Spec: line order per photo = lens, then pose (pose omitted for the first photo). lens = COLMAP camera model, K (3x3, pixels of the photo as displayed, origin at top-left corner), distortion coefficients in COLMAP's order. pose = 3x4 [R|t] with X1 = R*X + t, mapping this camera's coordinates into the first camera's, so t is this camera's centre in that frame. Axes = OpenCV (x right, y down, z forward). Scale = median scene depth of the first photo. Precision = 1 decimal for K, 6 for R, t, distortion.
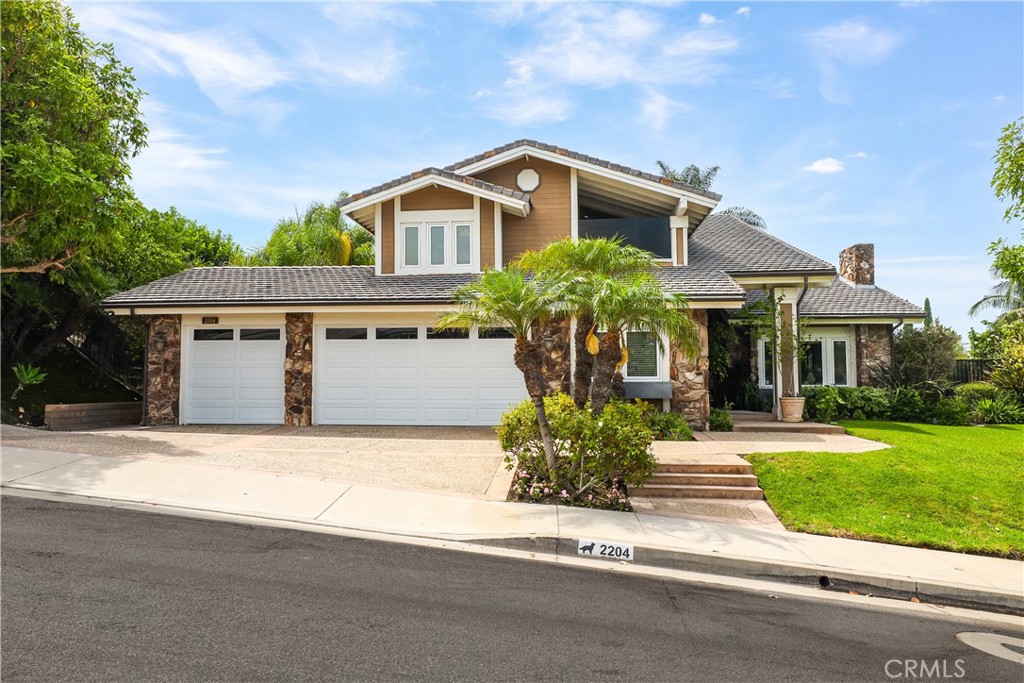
lens RADIAL K [[757.3, 0, 512.0], [0, 757.3, 341.5], [0, 0, 1]] dist [0.017503, 0.004296]
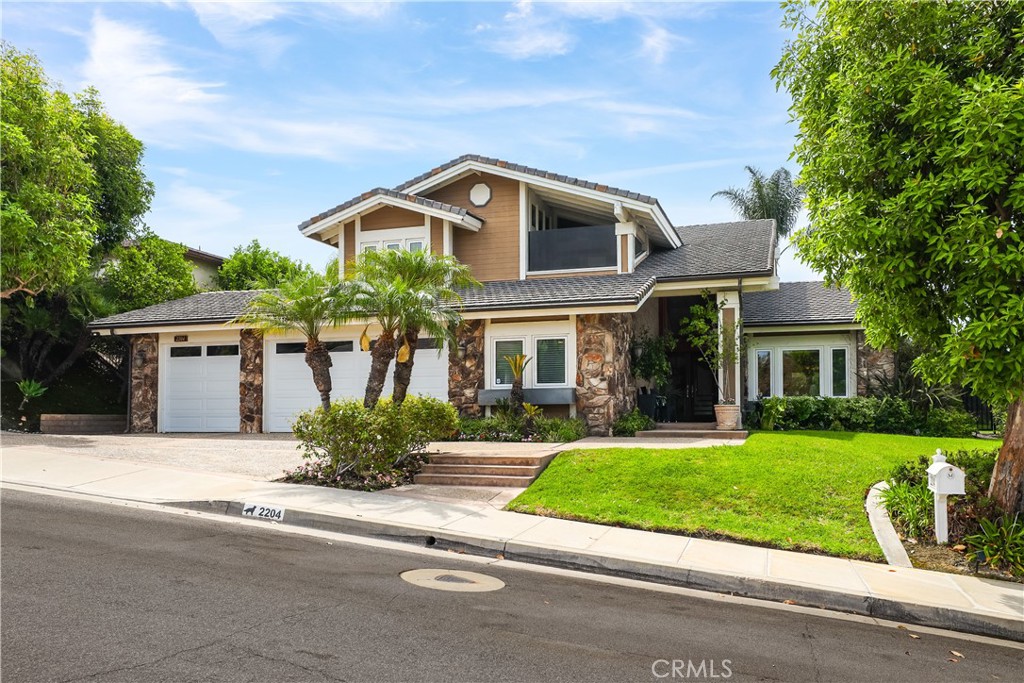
lens RADIAL K [[795.2, 0, 514.2], [0, 795.2, 386.6], [0, 0, 1]] dist [0.026930, 0.006163]
pose [[0.981050, -0.011155, -0.193434, 0.301941], [0.015097, 0.999707, 0.018917, 0.027406], [0.193166, -0.021479, 0.980931, -0.047258]]
